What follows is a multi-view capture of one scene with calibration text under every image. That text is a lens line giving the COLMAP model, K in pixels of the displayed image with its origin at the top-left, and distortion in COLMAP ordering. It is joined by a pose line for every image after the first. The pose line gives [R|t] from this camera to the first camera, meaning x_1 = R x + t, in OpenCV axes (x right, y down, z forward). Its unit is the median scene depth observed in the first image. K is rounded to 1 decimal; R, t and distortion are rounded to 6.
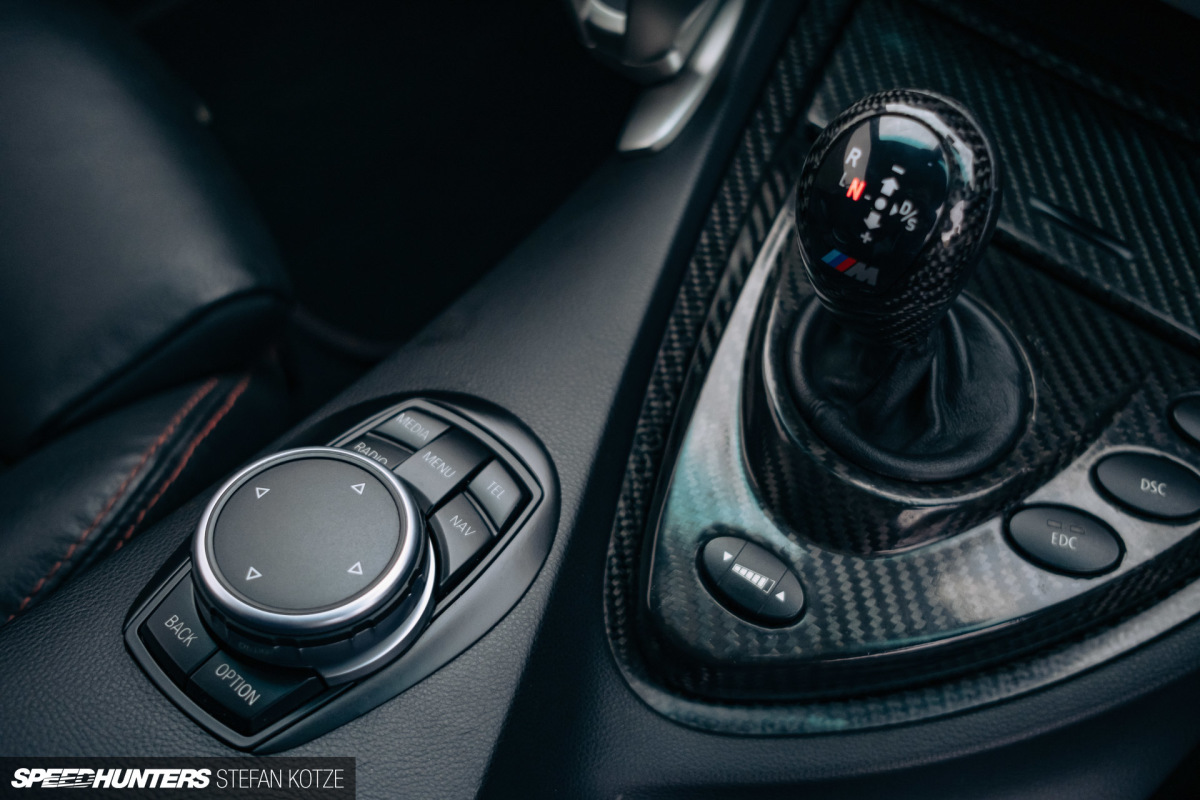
lens RADIAL K [[1137.1, 0, 597.0], [0, 1137.1, 403.8], [0, 0, 1]] dist [-0.021368, 0.000000]
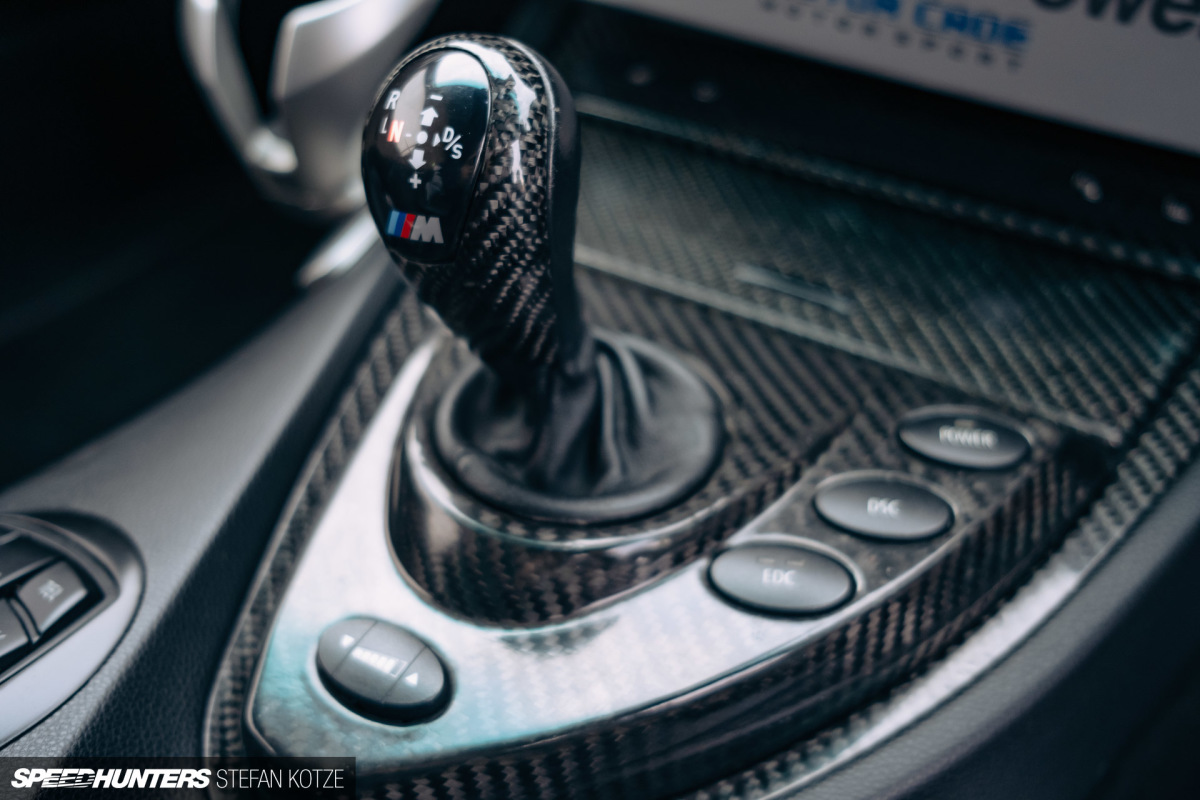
lens RADIAL K [[1137.1, 0, 599.9], [0, 1137.1, 397.1], [0, 0, 1]] dist [-0.021368, 0.000000]
pose [[0.992643, -0.105619, 0.059191, 0.256362], [0.118999, 0.941218, -0.316146, 0.241808], [-0.022321, 0.320864, 0.946862, 0.207067]]
